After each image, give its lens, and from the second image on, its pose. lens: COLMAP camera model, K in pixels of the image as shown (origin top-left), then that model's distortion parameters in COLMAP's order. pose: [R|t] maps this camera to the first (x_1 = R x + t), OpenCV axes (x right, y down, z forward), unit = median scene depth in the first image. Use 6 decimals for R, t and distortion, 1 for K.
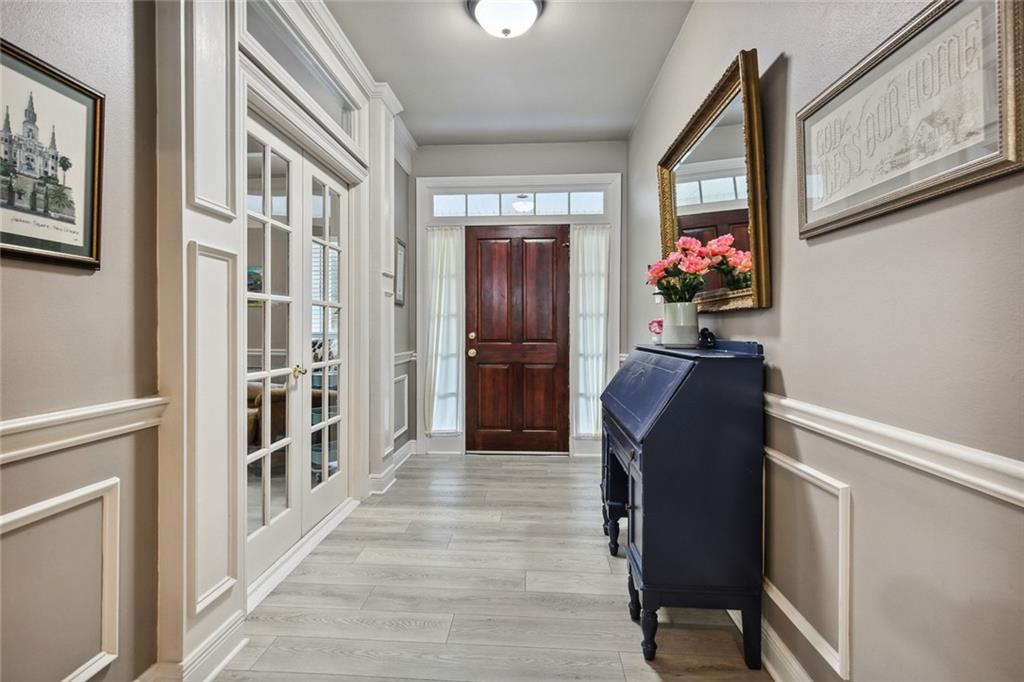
lens RADIAL K [[469.8, 0, 509.4], [0, 469.8, 332.4], [0, 0, 1]] dist [0.005635, -0.001303]
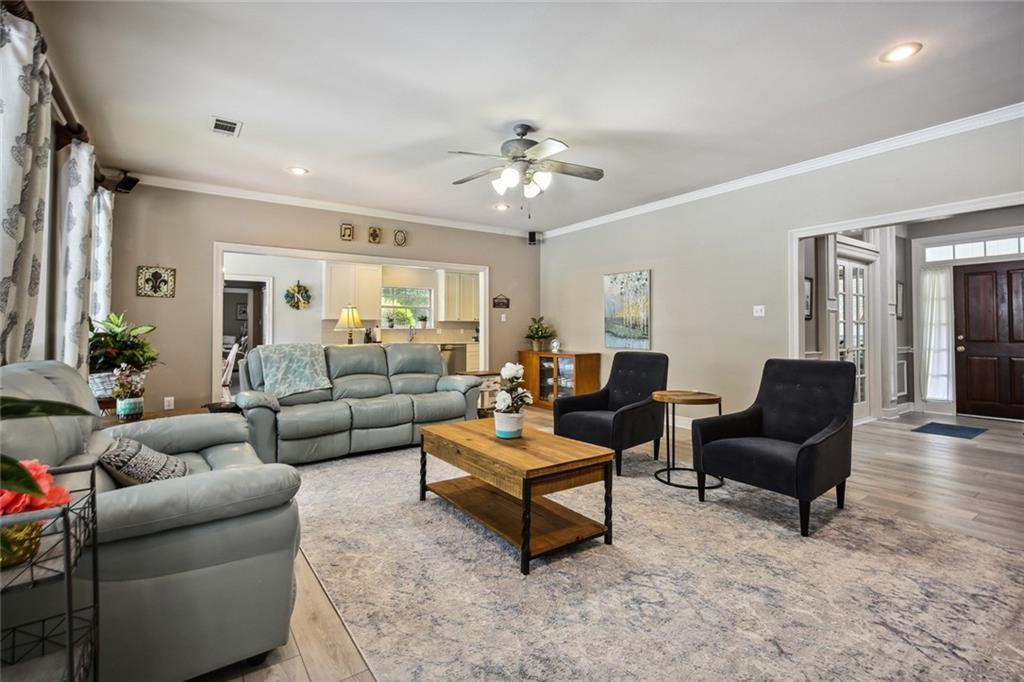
lens RADIAL K [[469.8, 0, 516.9], [0, 469.8, 332.3], [0, 0, 1]] dist [0.005635, -0.001303]
pose [[0.616877, -0.015872, -0.786899, 0.237831], [0.001954, 0.999824, -0.018635, 0.015926], [0.787057, 0.009958, 0.616800, -1.075093]]
